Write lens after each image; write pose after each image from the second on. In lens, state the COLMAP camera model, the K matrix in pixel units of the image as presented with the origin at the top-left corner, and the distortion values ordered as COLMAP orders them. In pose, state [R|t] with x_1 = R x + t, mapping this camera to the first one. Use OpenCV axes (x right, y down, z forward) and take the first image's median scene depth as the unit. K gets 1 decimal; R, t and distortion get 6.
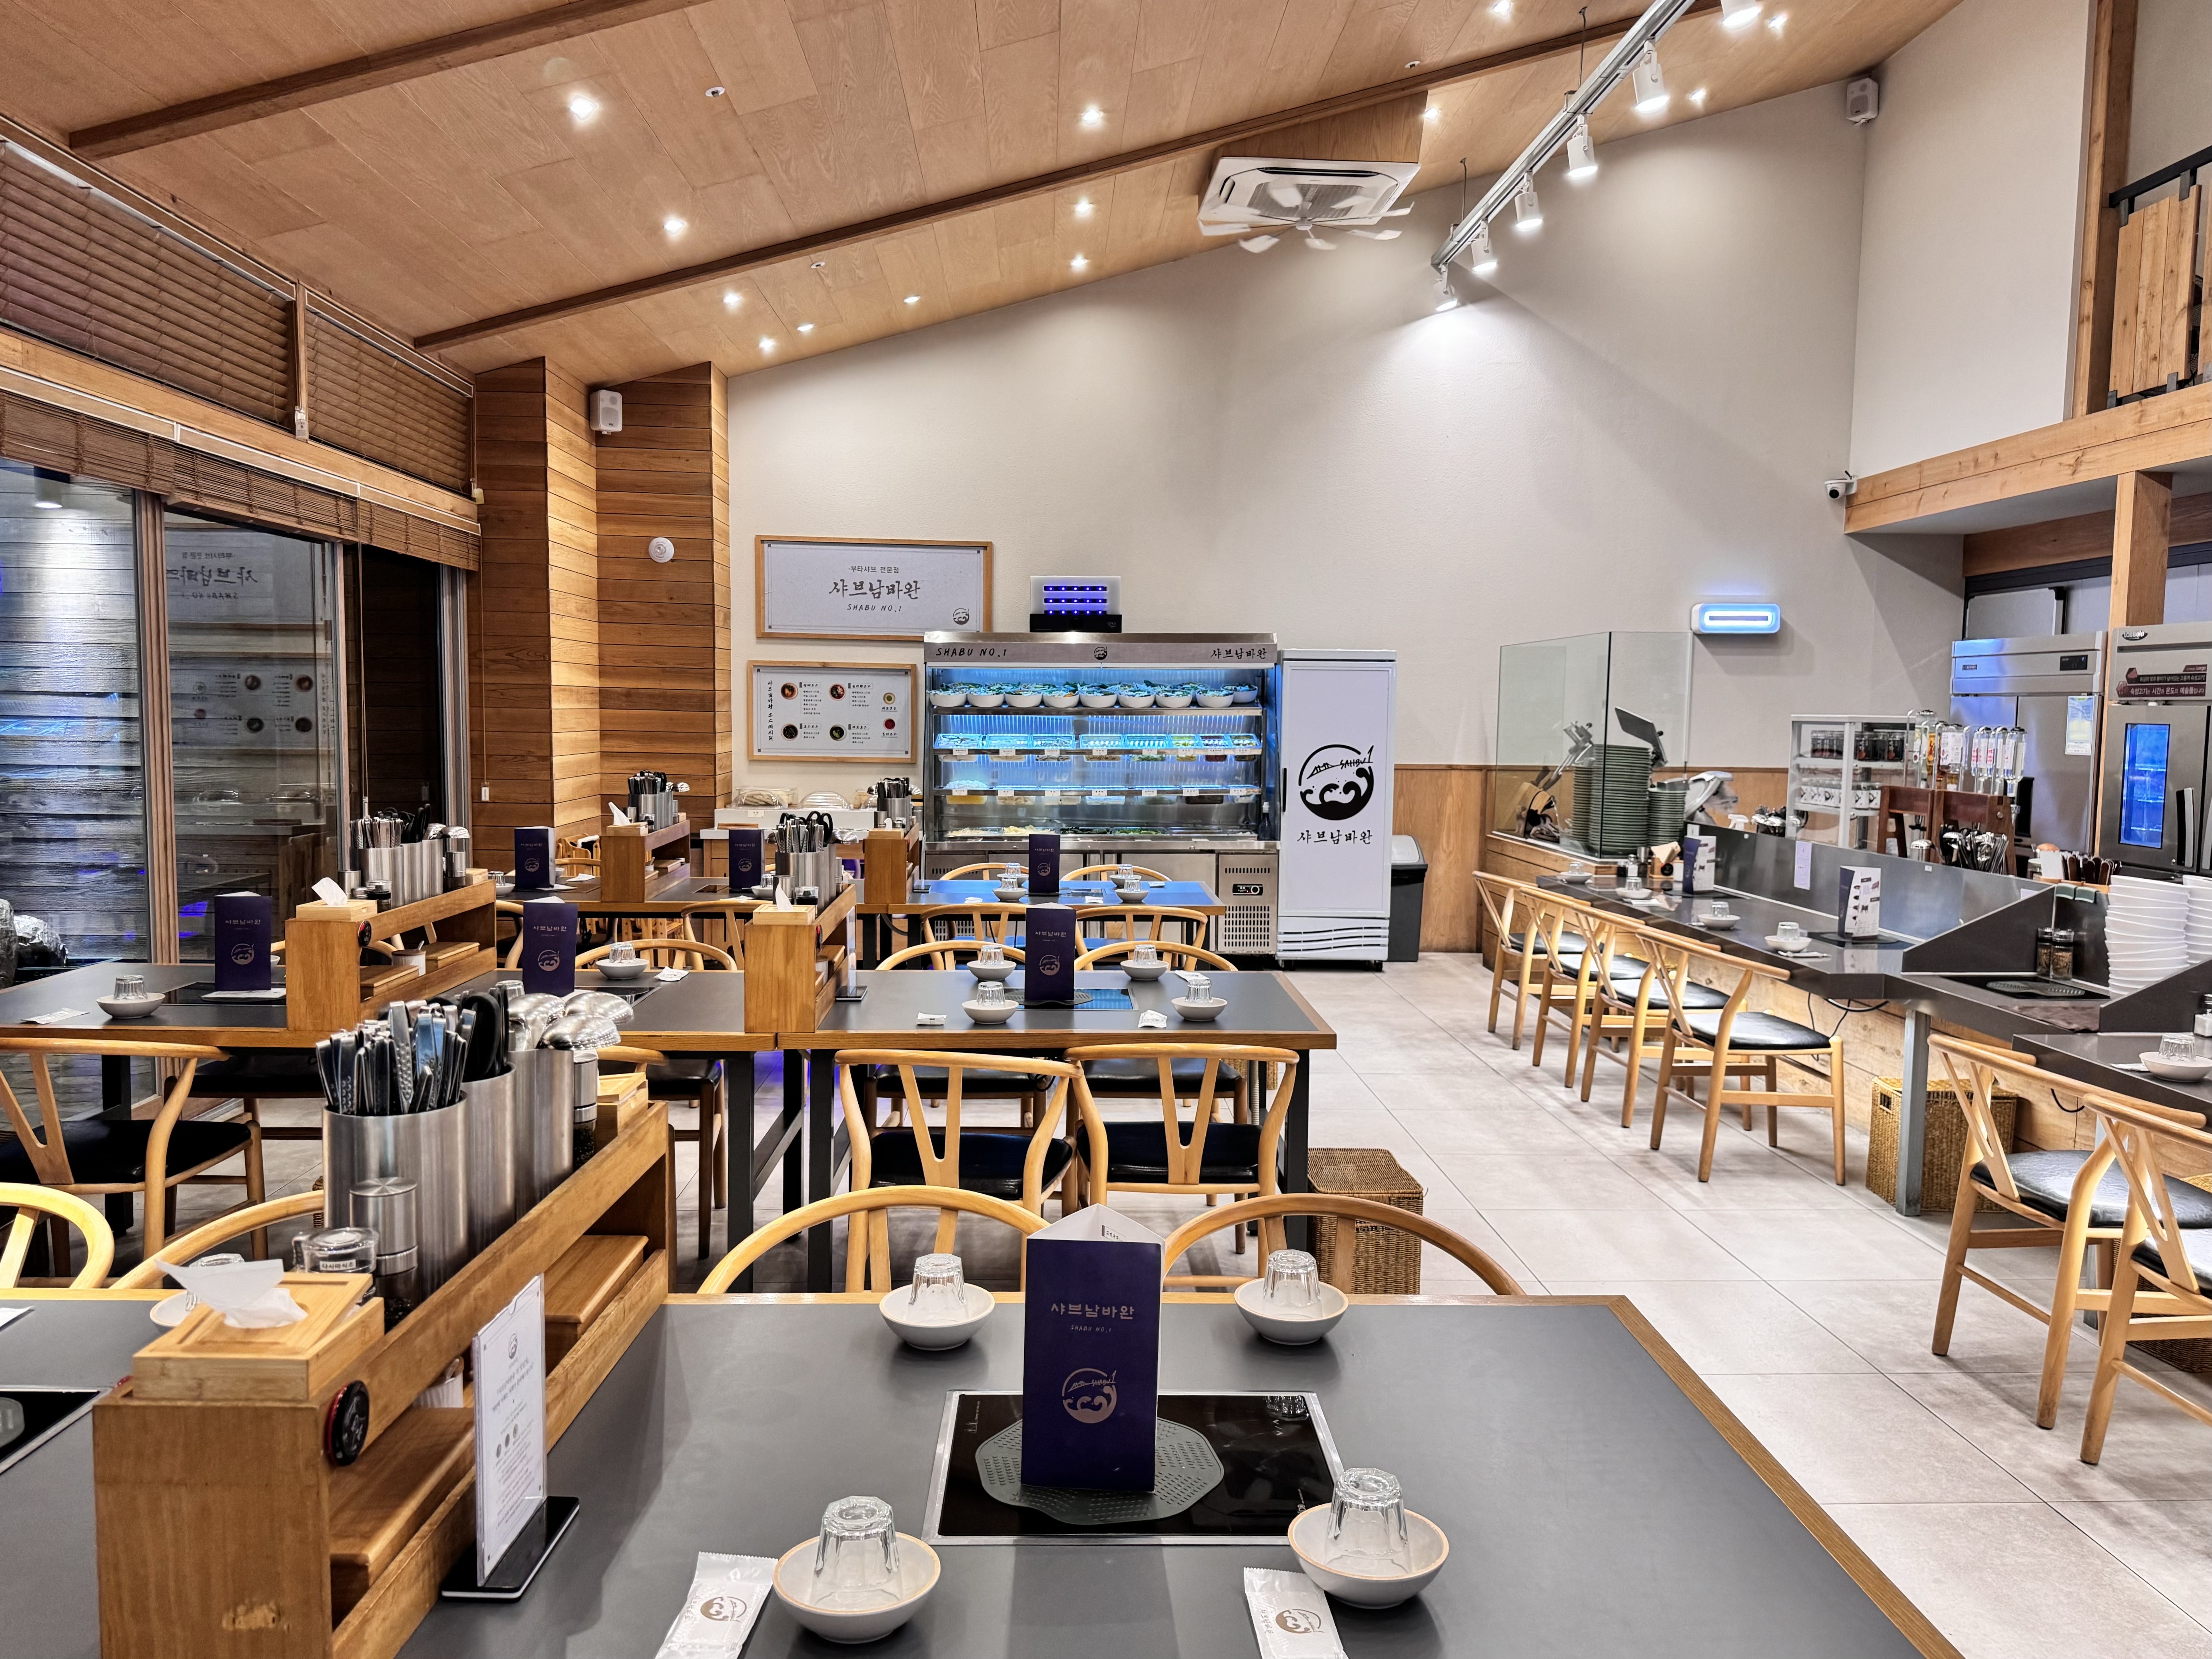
lens RADIAL K [[1580.3, 0, 1093.3], [0, 1580.3, 851.6], [0, 0, 1]] dist [0.037464, -0.051952]
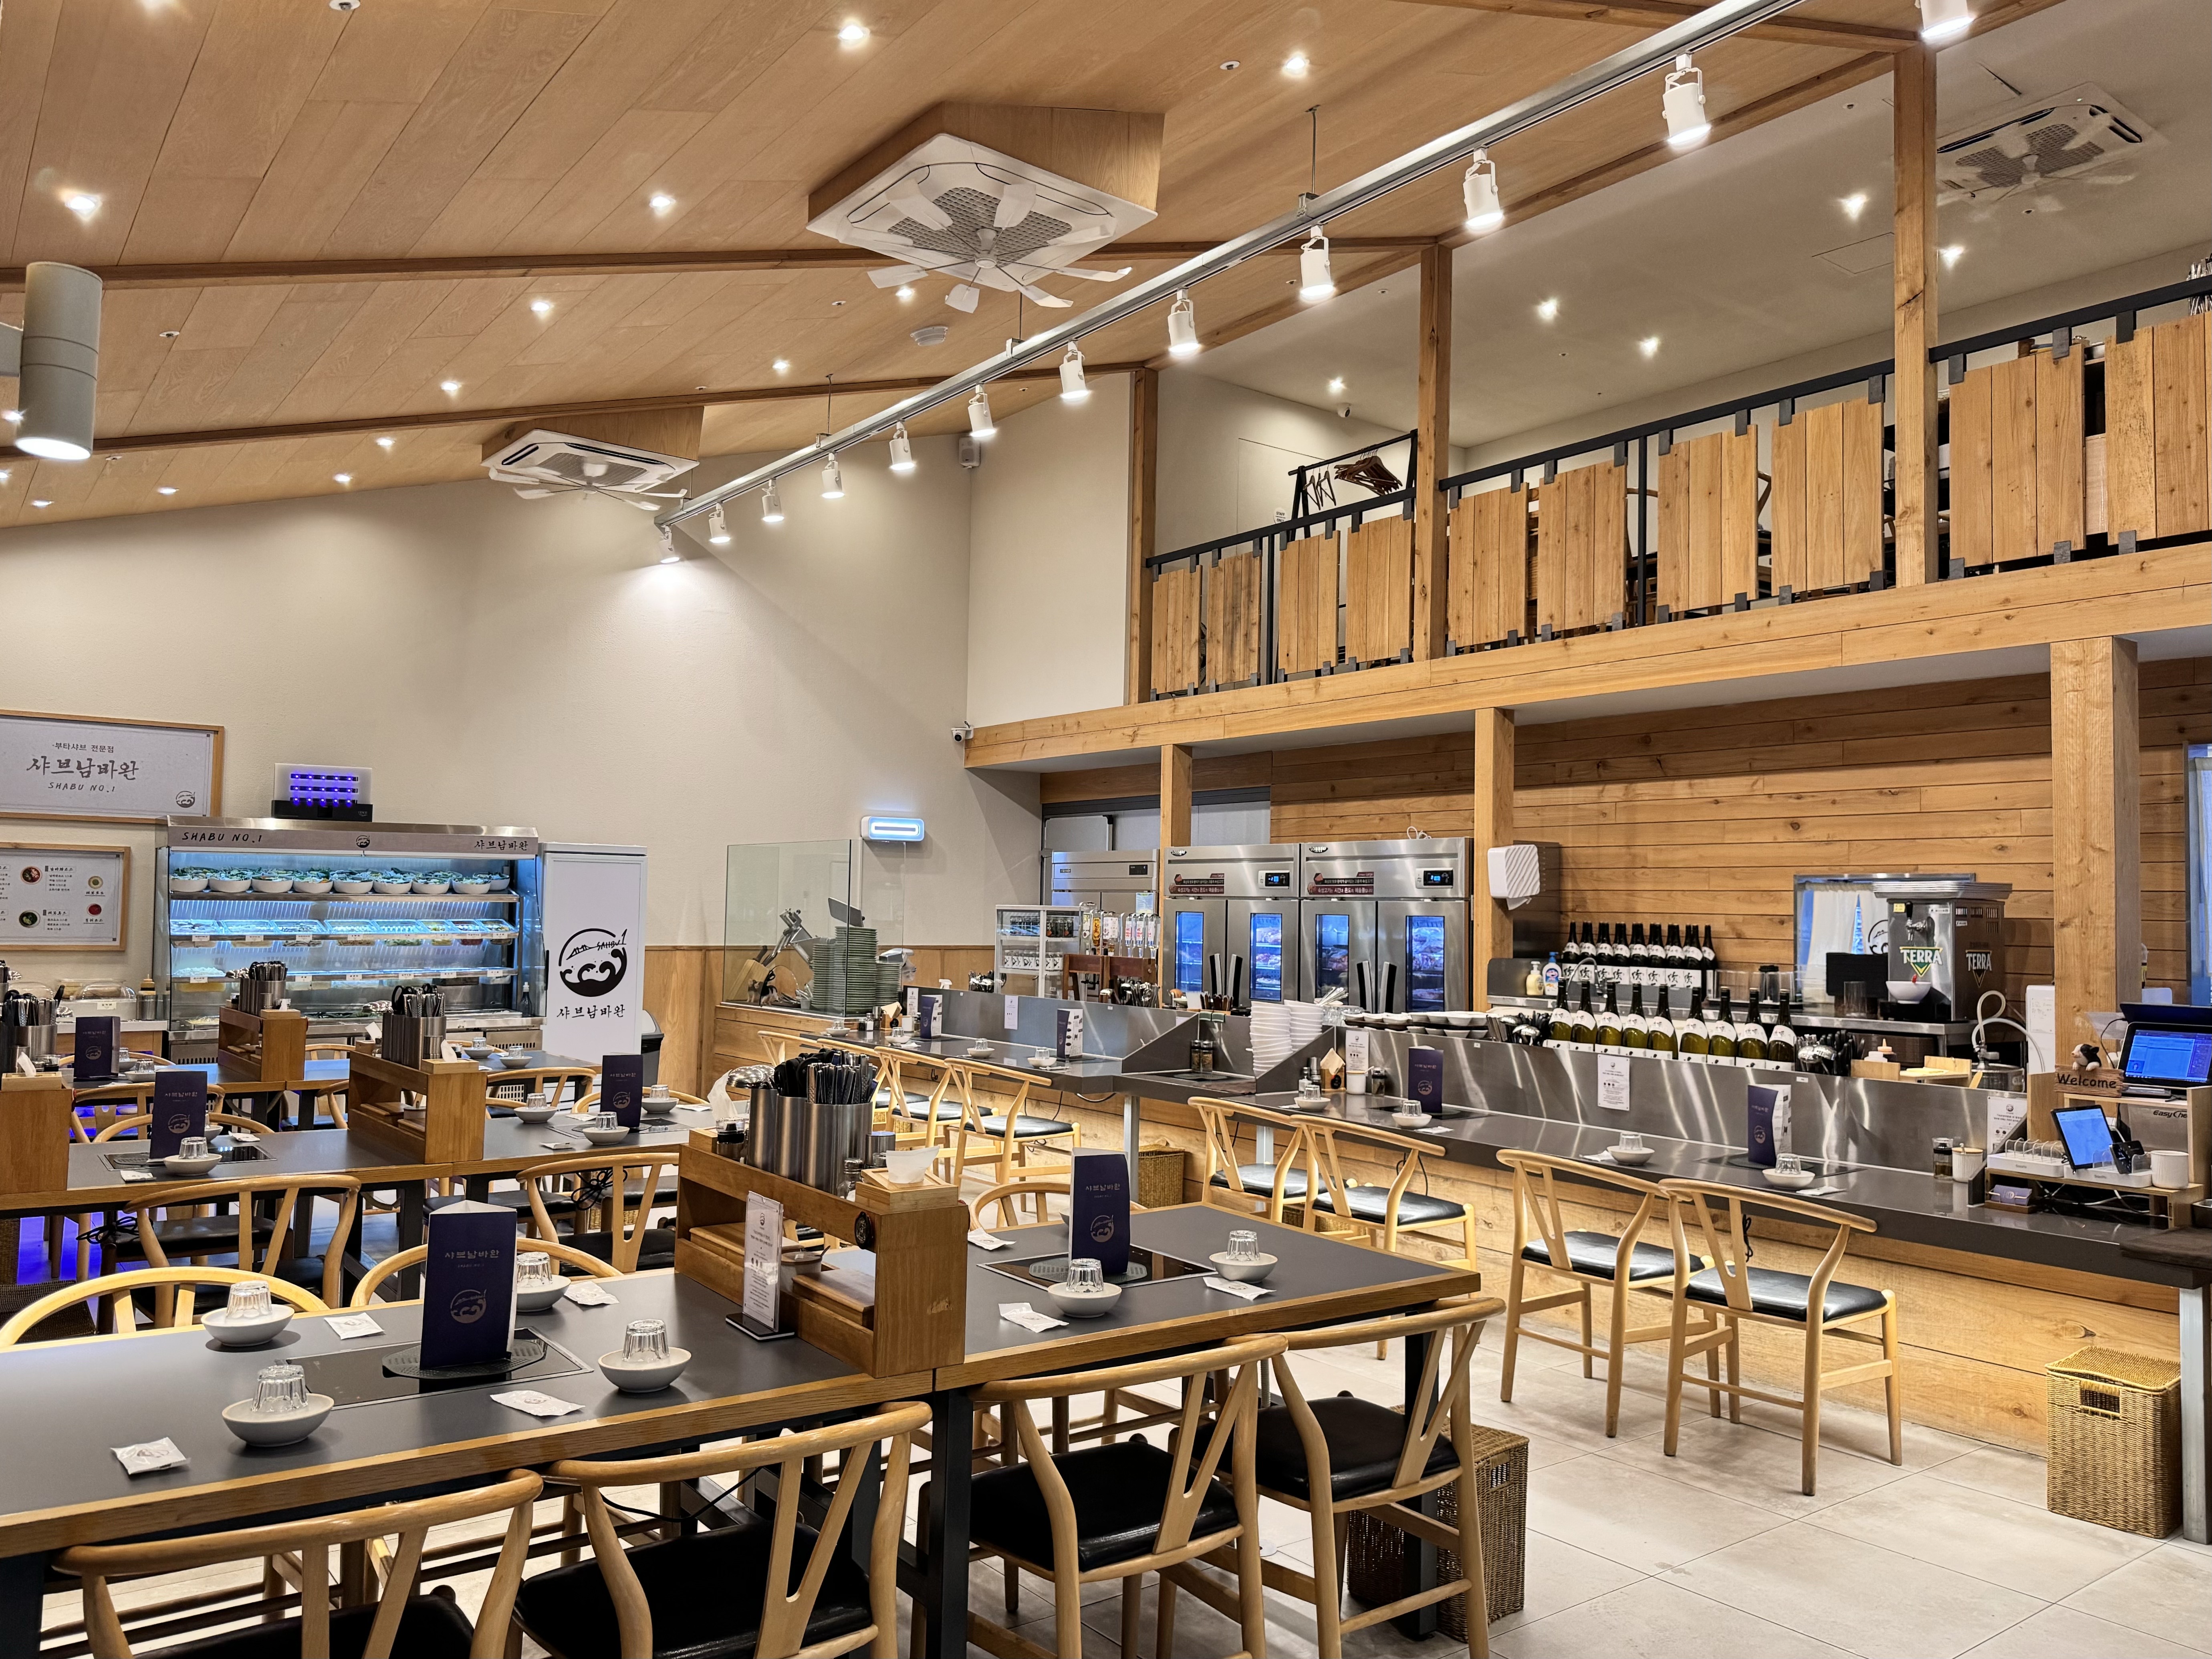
lens RADIAL K [[1580.2, 0, 1102.0], [0, 1580.2, 834.0], [0, 0, 1]] dist [0.037464, -0.051952]
pose [[0.815359, 0.029815, 0.578187, -0.206787], [0.044719, 0.992446, -0.114239, 0.010671], [-0.577226, 0.119002, 0.807867, -0.127509]]
